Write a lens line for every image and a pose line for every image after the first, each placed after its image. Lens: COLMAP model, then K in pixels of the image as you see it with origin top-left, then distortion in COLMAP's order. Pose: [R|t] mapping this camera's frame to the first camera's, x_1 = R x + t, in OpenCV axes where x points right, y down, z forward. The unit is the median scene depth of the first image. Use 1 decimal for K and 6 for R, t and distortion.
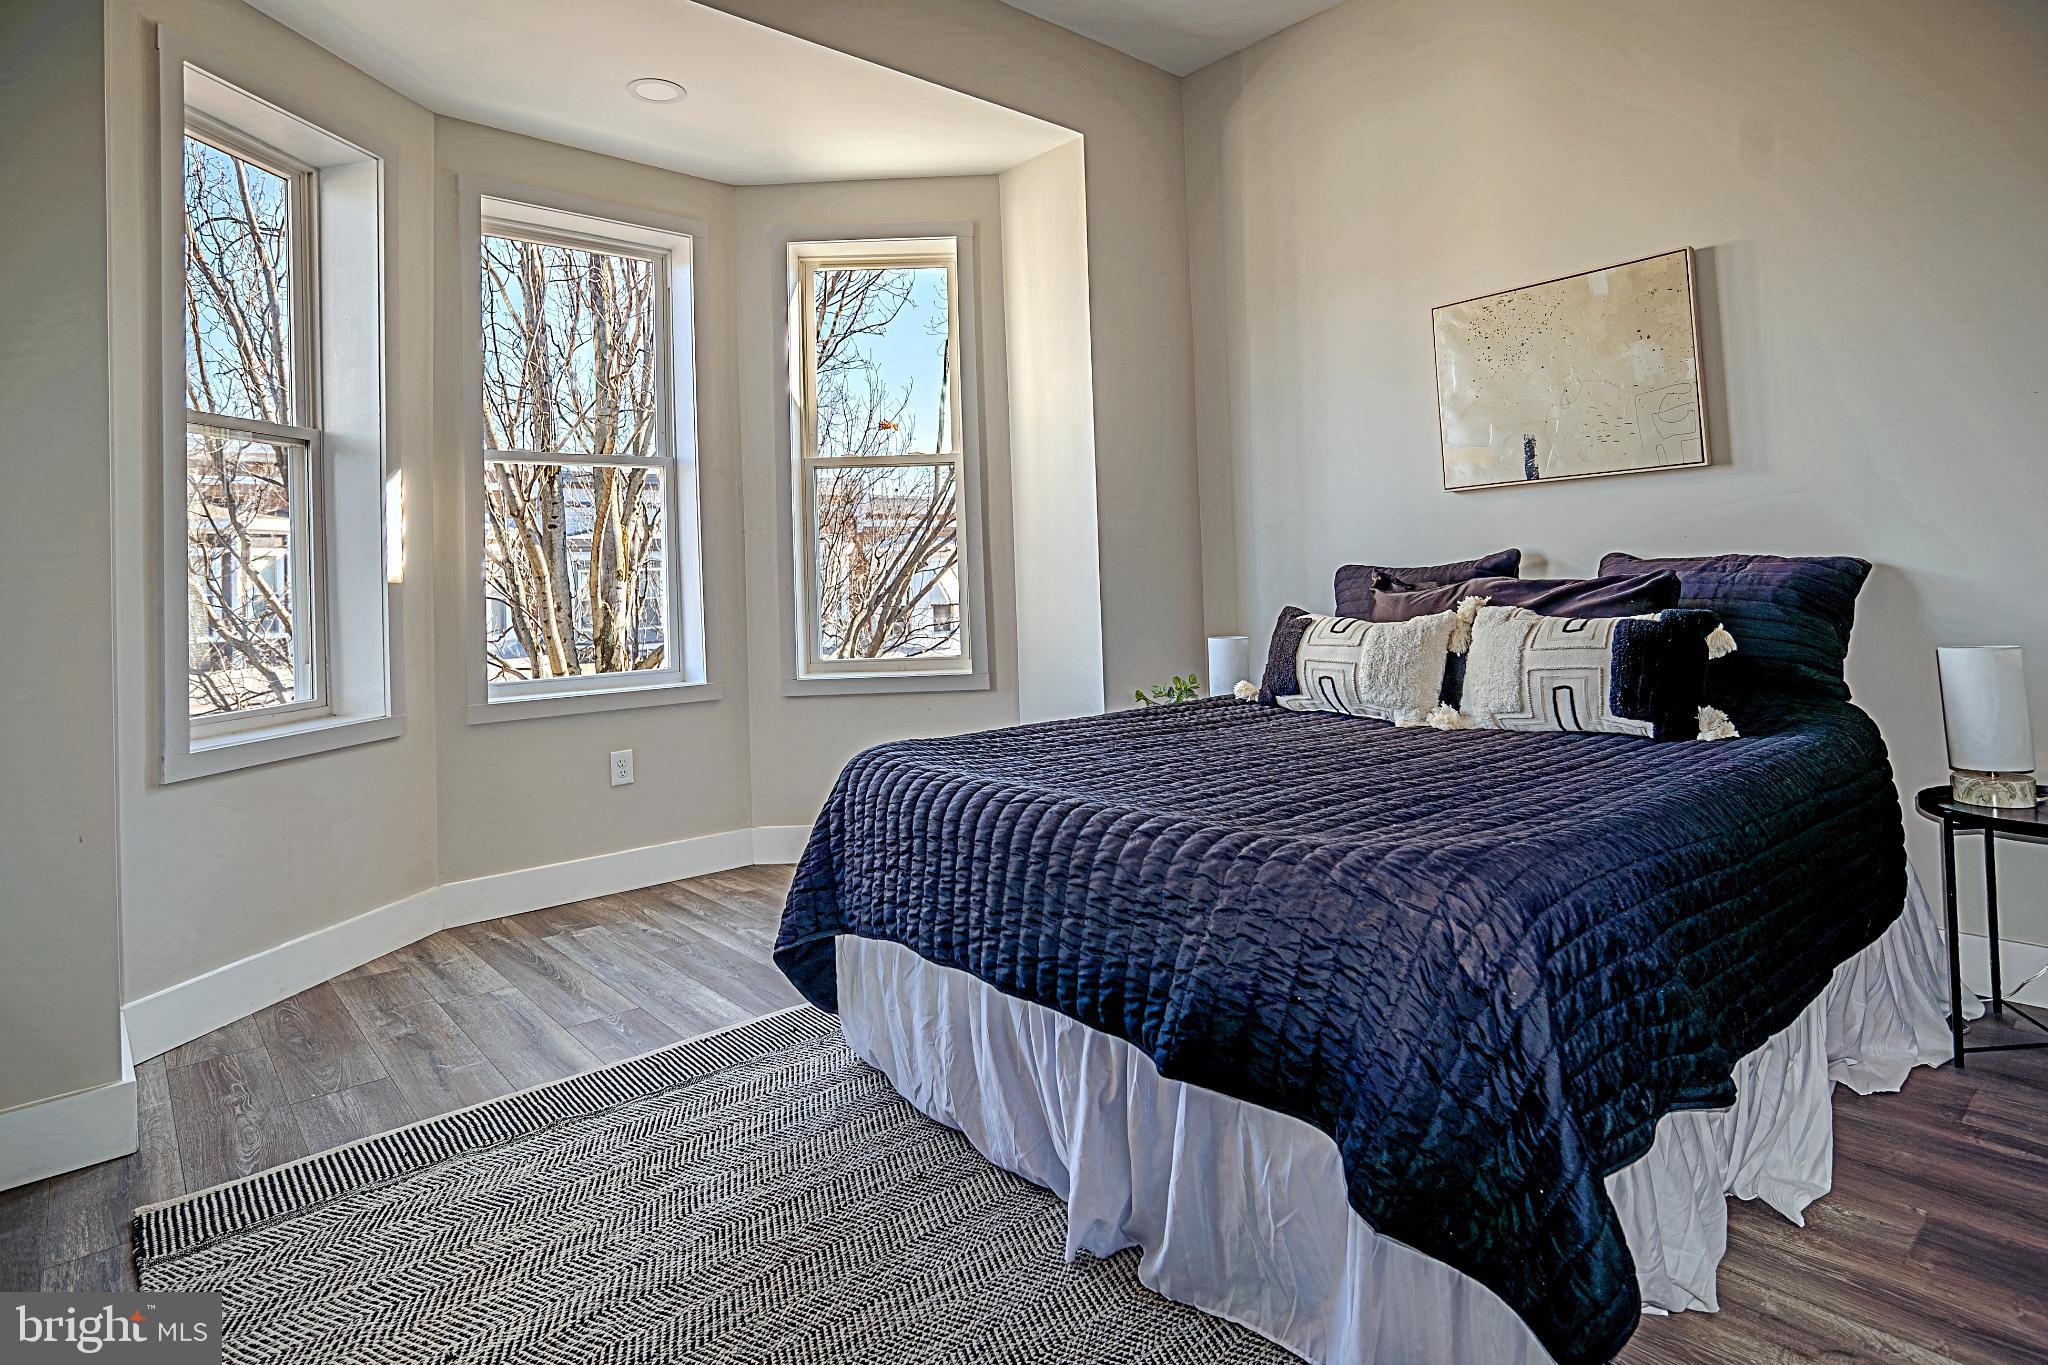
lens RADIAL K [[1096.5, 0, 1022.6], [0, 1096.5, 567.8], [0, 0, 1]] dist [-0.000795, -0.000083]
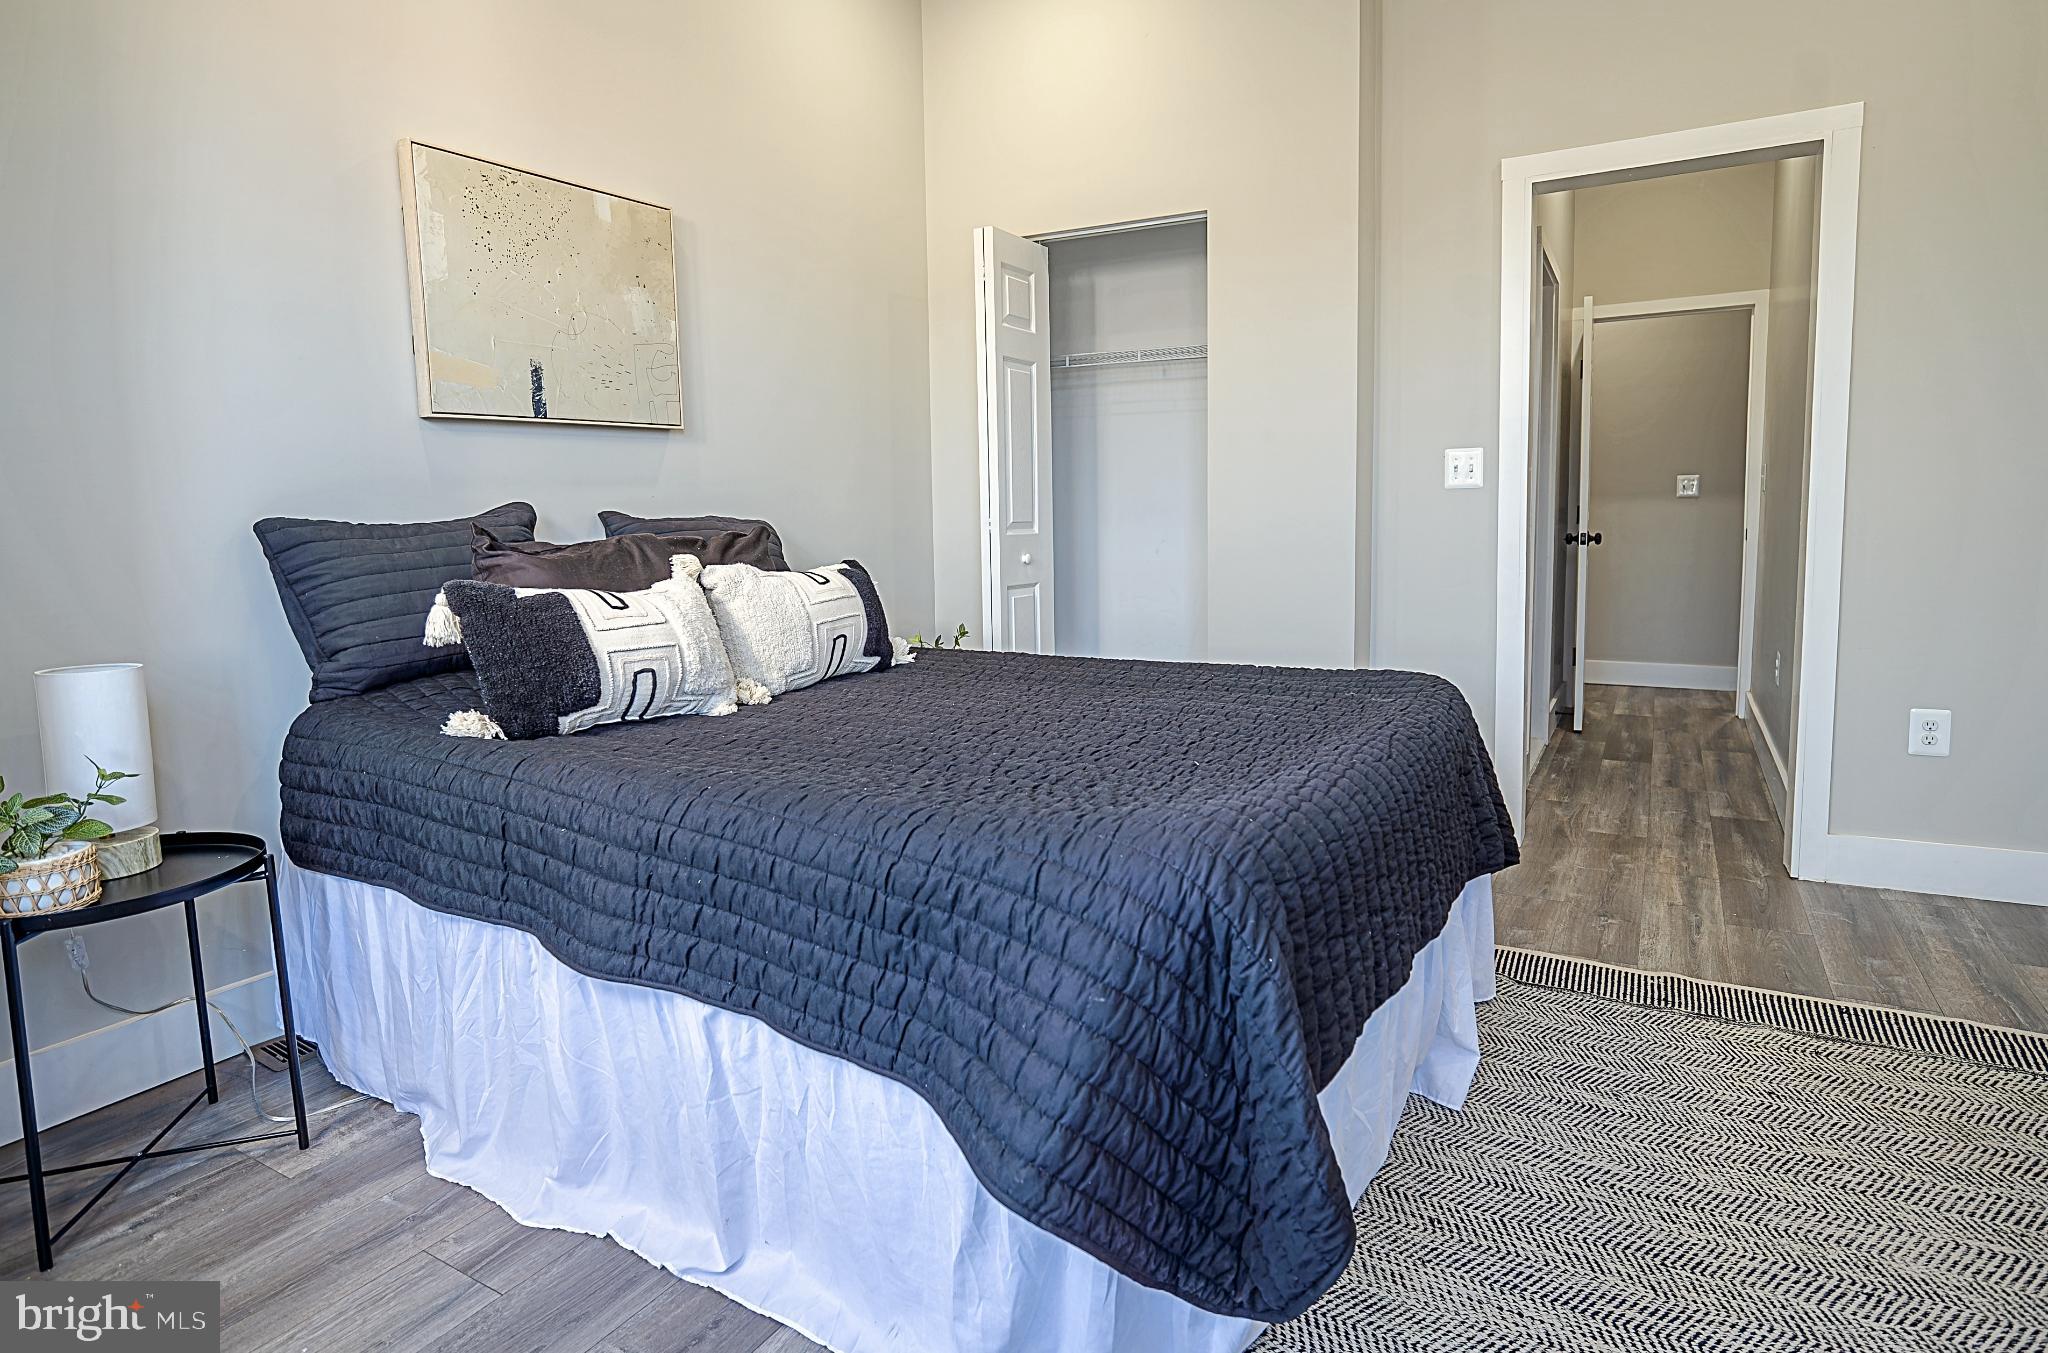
lens RADIAL K [[1107.1, 0, 1024.0], [0, 1107.1, 676.5], [0, 0, 1]] dist [-0.003760, -0.001044]
pose [[-0.327244, -0.099641, 0.939672, -0.482205], [0.014592, 0.993774, 0.110459, 0.027740], [-0.944827, 0.049859, -0.323752, 1.004350]]
